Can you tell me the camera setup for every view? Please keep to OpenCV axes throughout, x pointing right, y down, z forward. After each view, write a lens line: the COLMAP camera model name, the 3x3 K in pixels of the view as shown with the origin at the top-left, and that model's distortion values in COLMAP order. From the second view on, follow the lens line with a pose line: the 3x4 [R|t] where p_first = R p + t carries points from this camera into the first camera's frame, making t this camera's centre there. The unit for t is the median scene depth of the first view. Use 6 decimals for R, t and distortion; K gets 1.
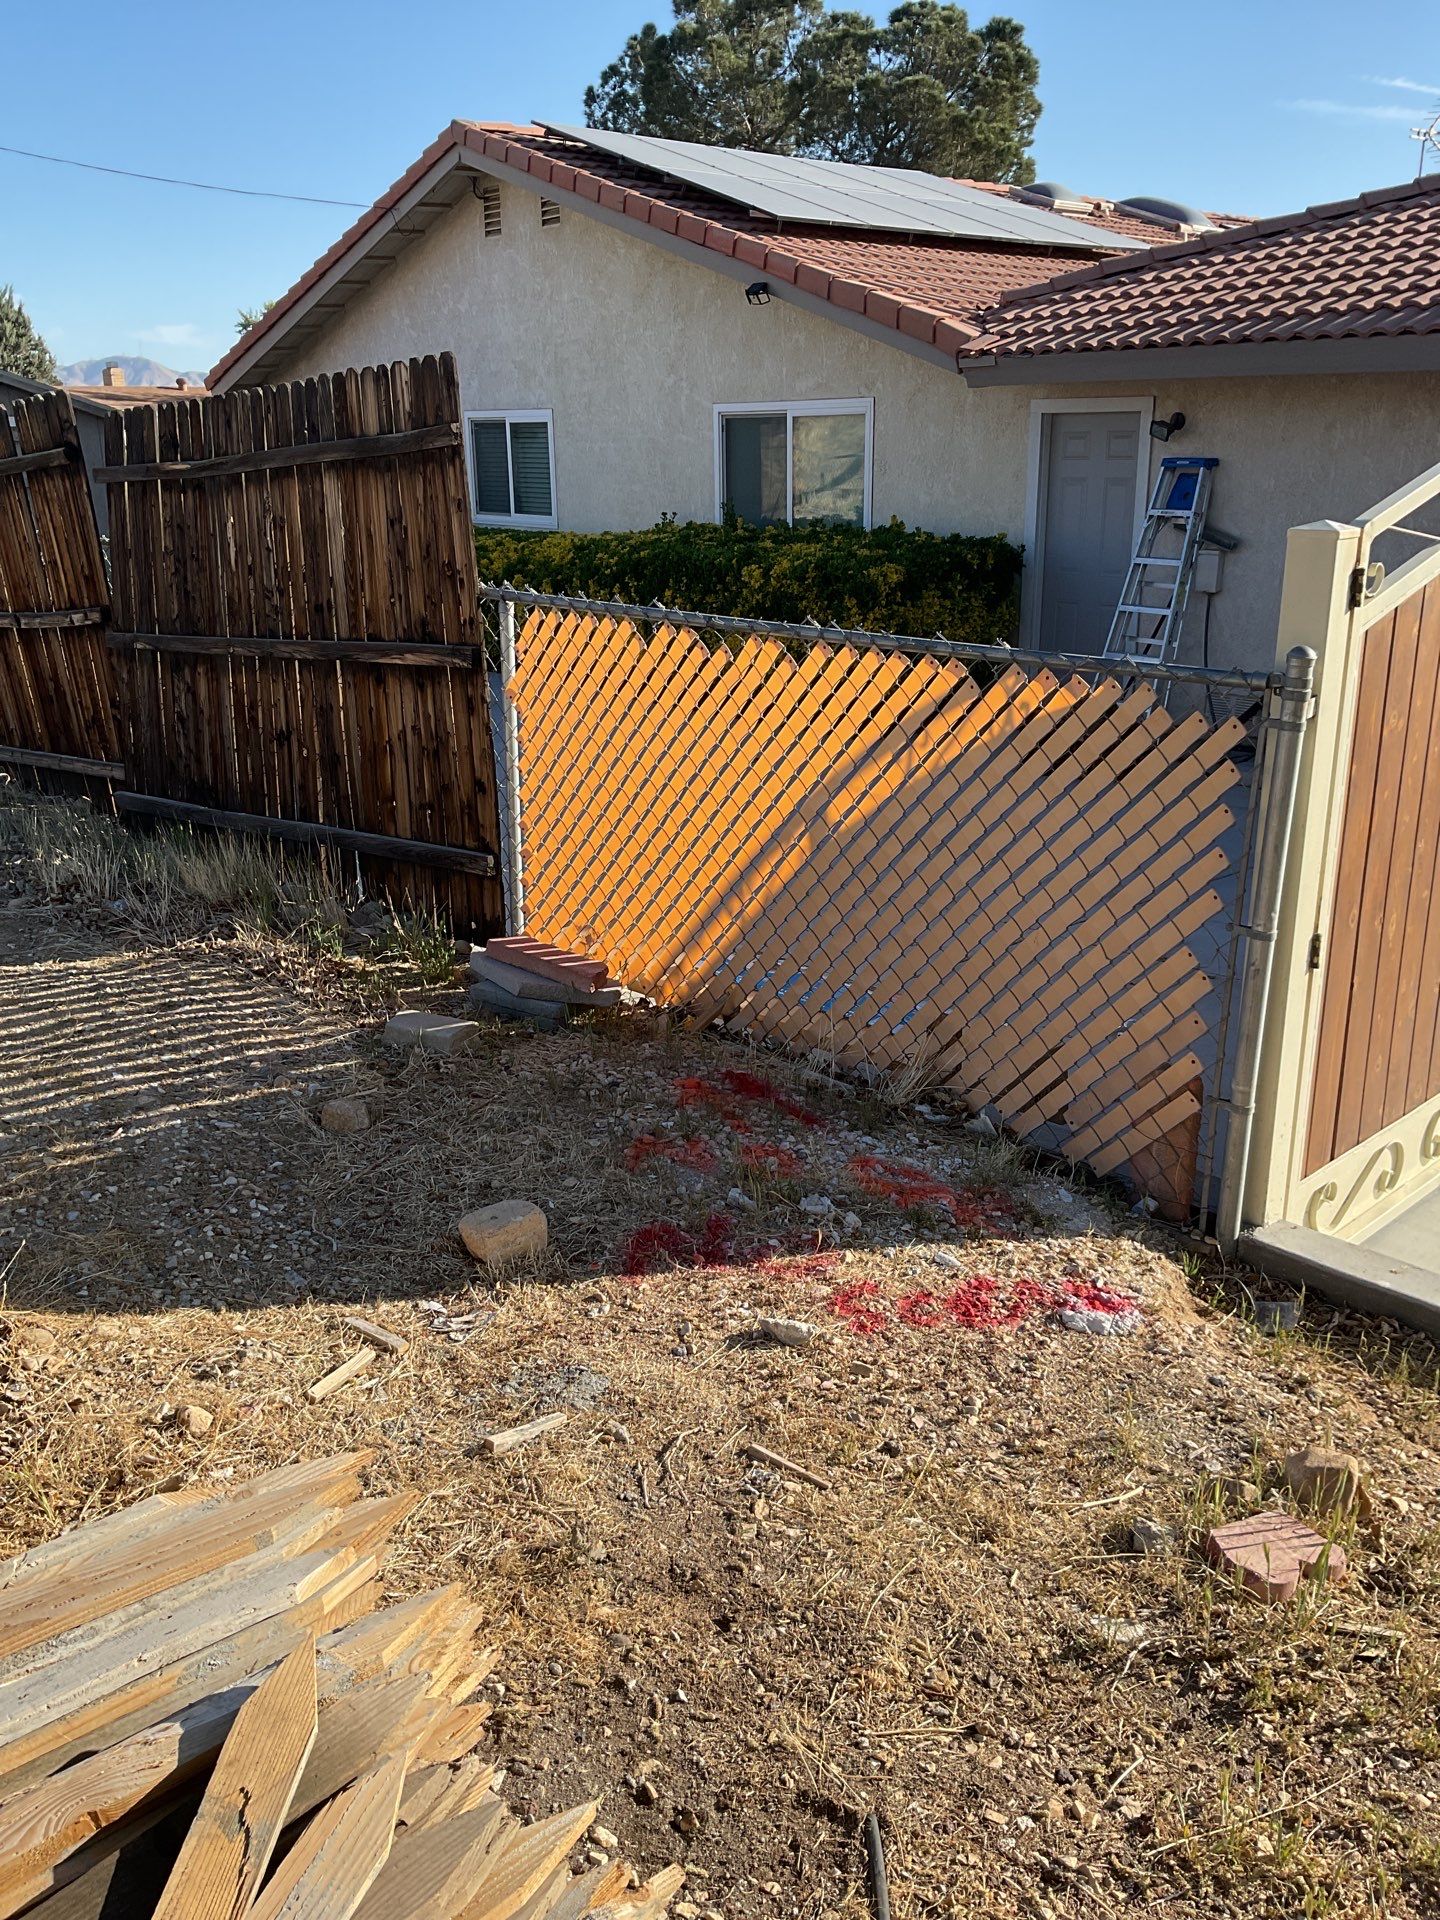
lens RADIAL K [[1551.7, 0, 728.5], [0, 1551.7, 971.1], [0, 0, 1]] dist [0.056967, -0.117511]
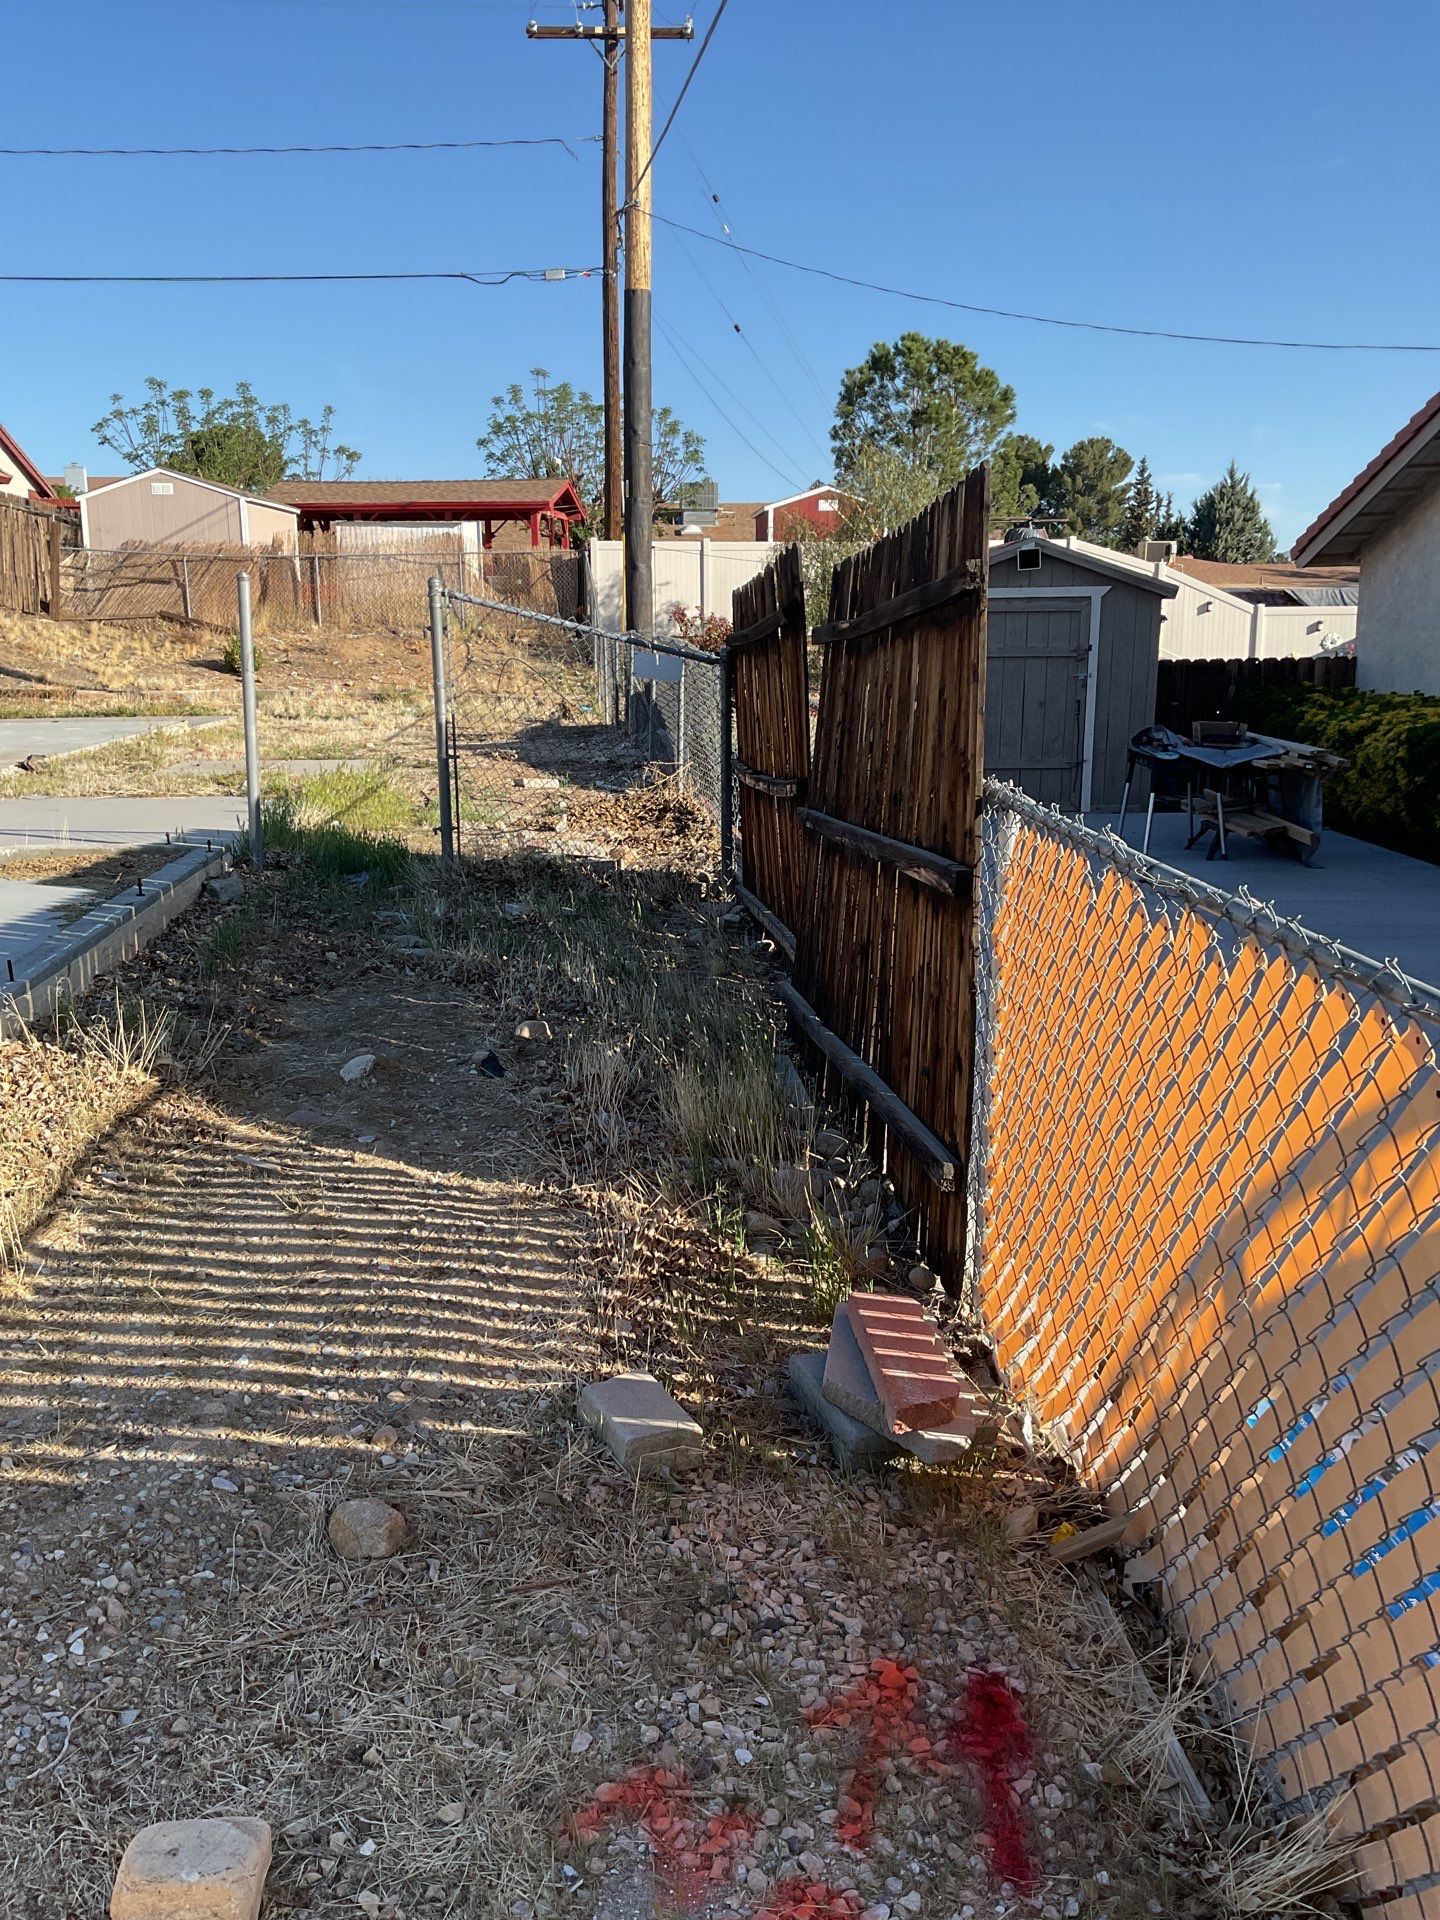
lens RADIAL K [[1551.7, 0, 733.4], [0, 1551.7, 973.1], [0, 0, 1]] dist [0.056967, -0.117511]
pose [[0.753744, 0.147837, -0.640324, 0.242795], [-0.213195, 0.976678, -0.025464, -0.140728], [0.621625, 0.155707, 0.767683, 0.470369]]
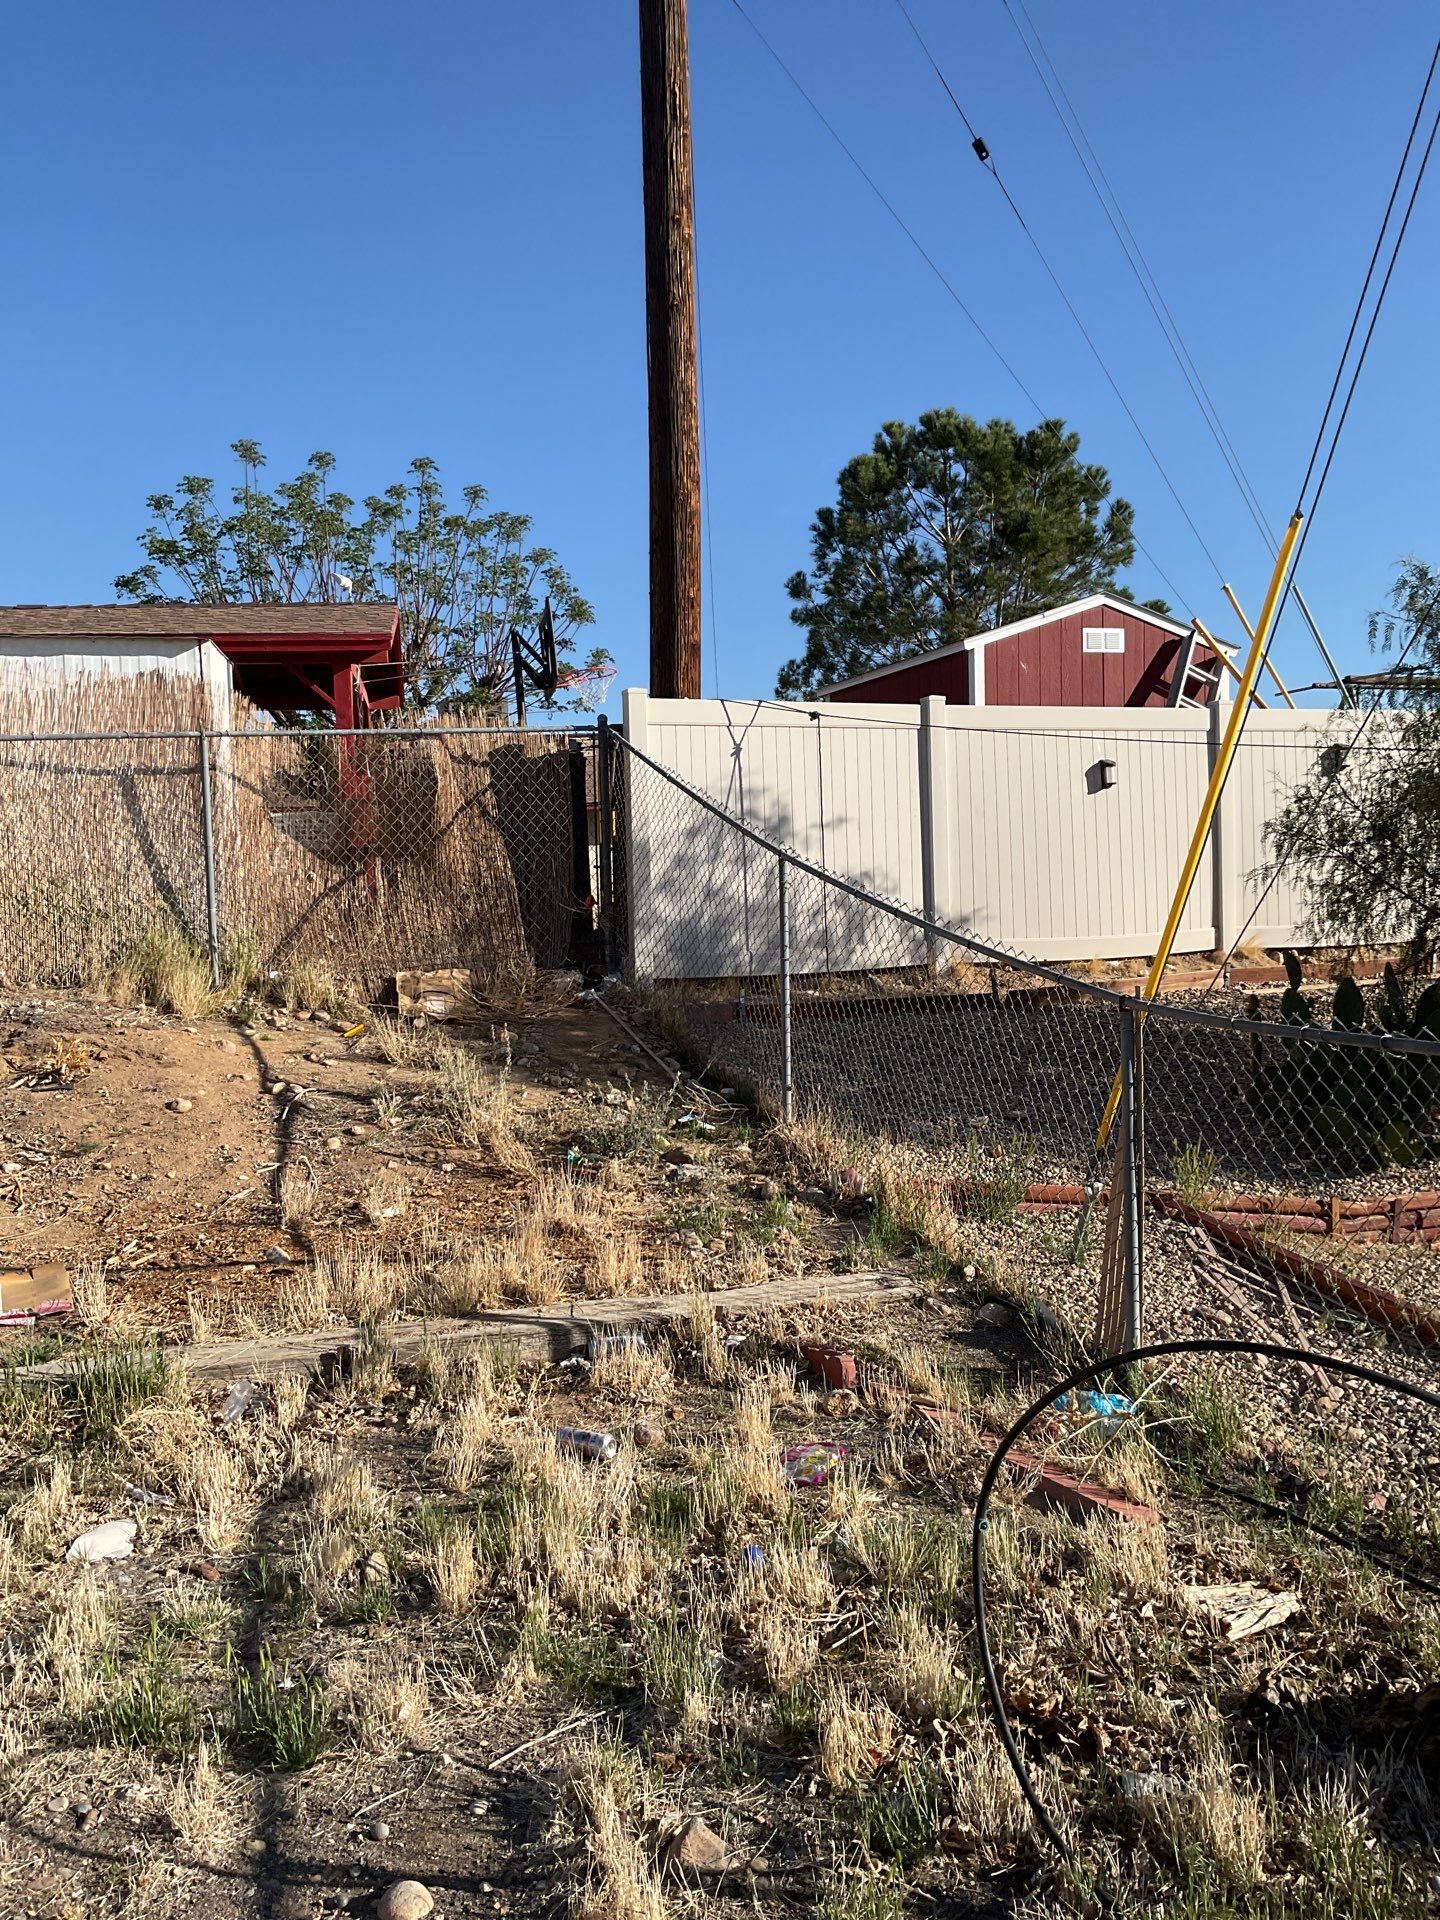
lens RADIAL K [[1551.7, 0, 726.6], [0, 1551.7, 959.4], [0, 0, 1]] dist [0.056967, -0.117511]
pose [[0.904210, -0.010724, -0.426954, -3.338779], [-0.108267, 0.961275, -0.253434, -1.012144], [0.413138, 0.275382, 0.868033, 2.942536]]
